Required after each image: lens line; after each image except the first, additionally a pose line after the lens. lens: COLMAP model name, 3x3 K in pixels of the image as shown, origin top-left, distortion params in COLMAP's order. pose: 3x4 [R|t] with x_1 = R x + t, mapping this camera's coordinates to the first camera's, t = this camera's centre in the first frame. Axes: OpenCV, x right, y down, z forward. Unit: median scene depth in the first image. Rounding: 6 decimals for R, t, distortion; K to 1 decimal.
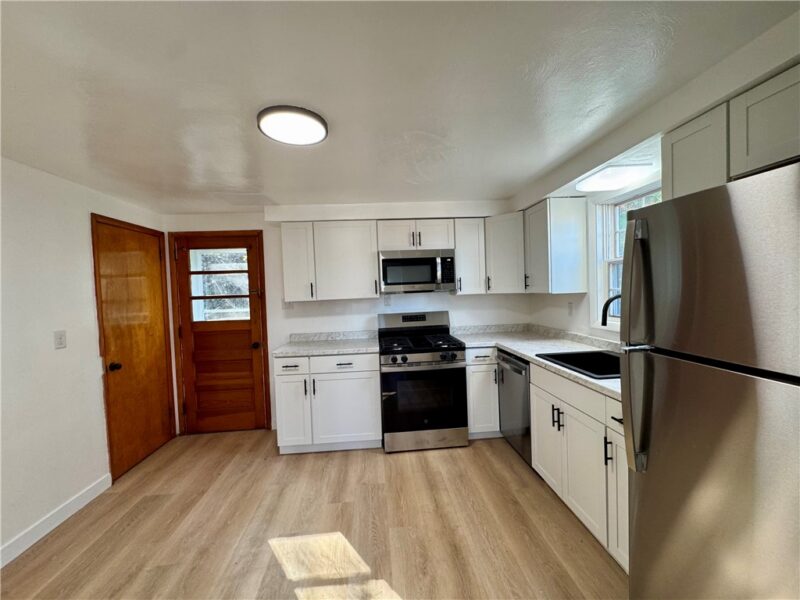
lens RADIAL K [[320.7, 0, 398.0], [0, 320.7, 298.8], [0, 0, 1]] dist [-0.001419, -0.000413]
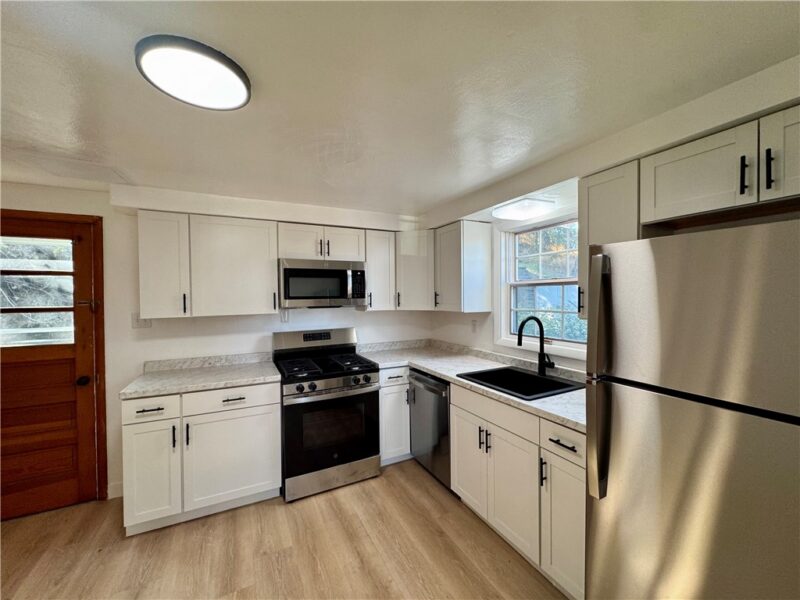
lens RADIAL K [[320.7, 0, 398.0], [0, 320.7, 298.8], [0, 0, 1]] dist [-0.001419, -0.000413]
pose [[0.923299, 0.023359, 0.383370, -0.102468], [-0.013603, 0.999511, -0.028141, -0.025833], [-0.383840, 0.020767, 0.923166, 0.116309]]
